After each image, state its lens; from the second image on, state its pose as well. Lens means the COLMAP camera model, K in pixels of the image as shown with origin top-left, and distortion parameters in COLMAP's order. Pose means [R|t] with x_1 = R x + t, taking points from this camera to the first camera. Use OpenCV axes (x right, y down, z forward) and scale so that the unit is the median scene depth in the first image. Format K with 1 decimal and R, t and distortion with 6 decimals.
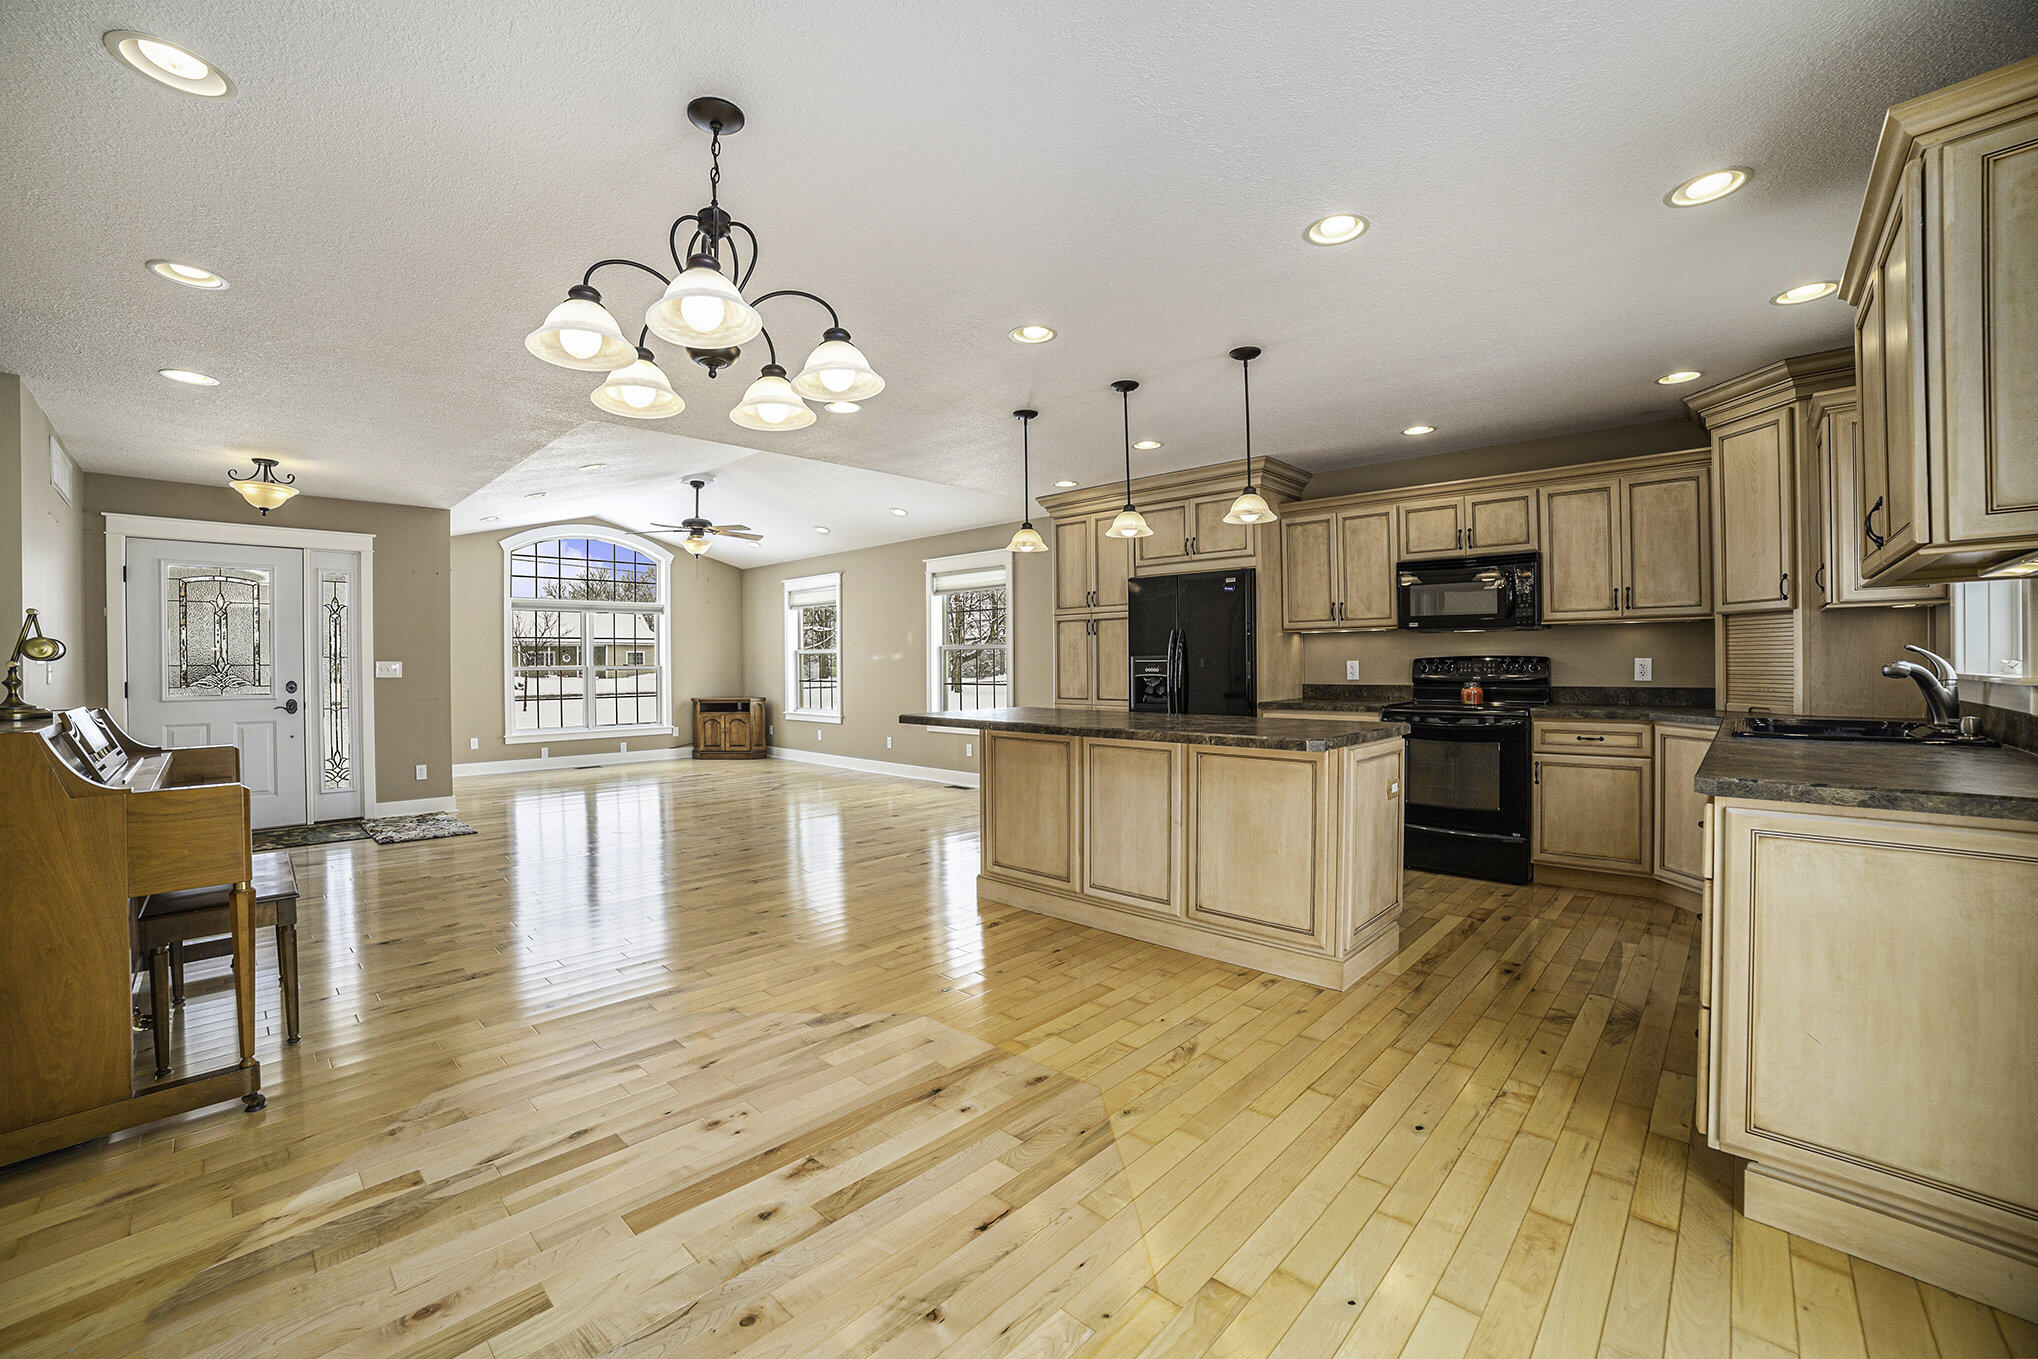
lens RADIAL K [[835.9, 0, 1015.0], [0, 835.9, 668.1], [0, 0, 1]] dist [-0.115600, 0.044891]
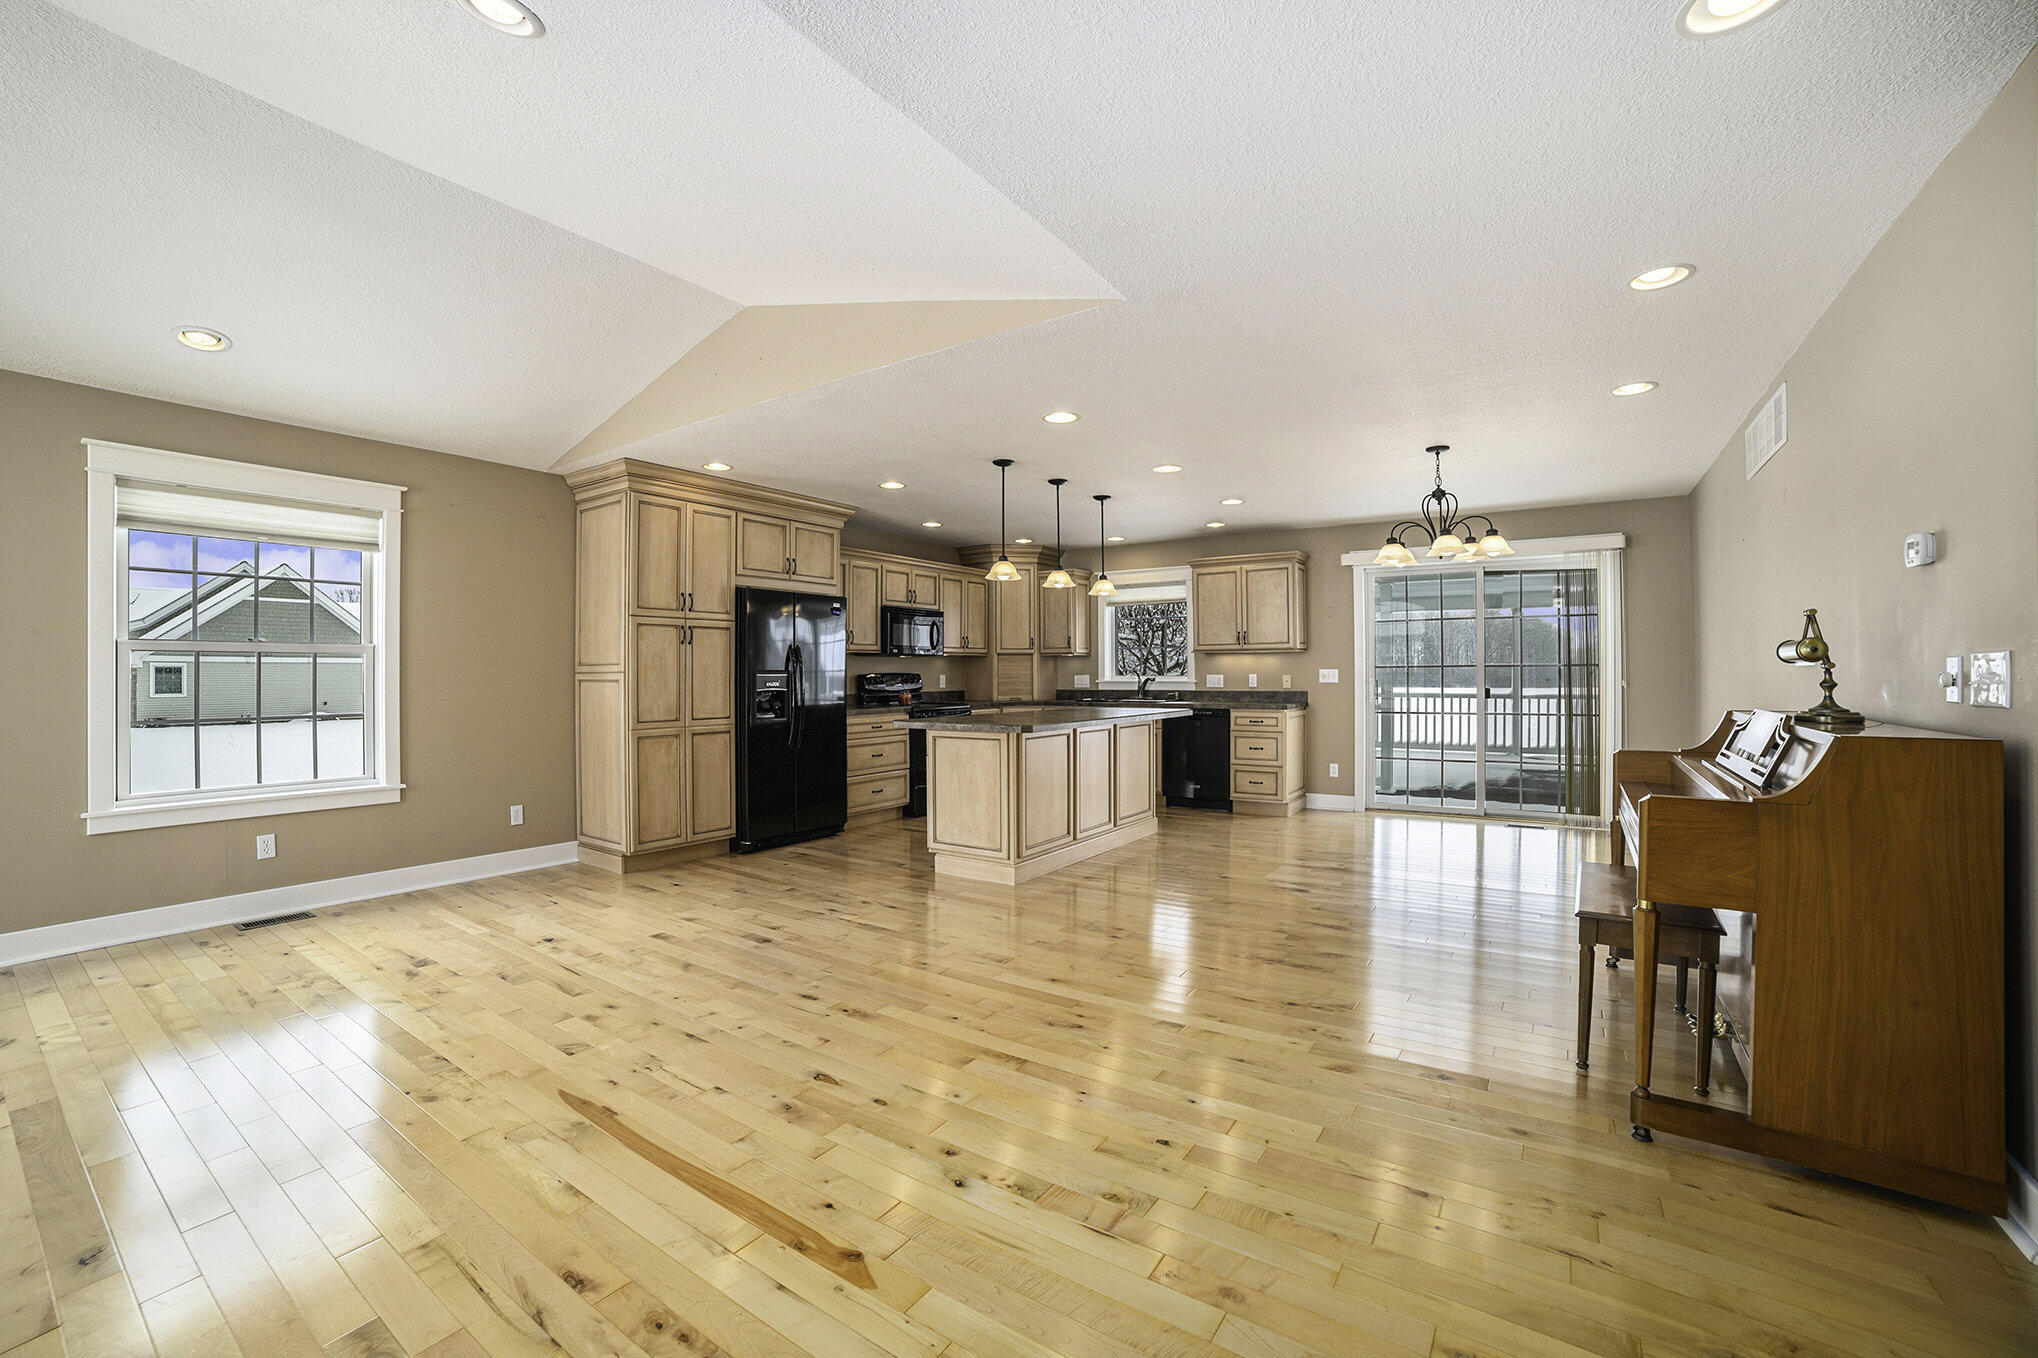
lens RADIAL K [[835.9, 0, 1019.0], [0, 835.9, 679.0], [0, 0, 1]] dist [-0.063395, 0.000678]
pose [[-0.161004, 0.003333, 0.986948, -1.098384], [0.011775, 0.999930, -0.001455, 0.001237], [-0.986884, 0.011387, -0.161032, 1.113165]]
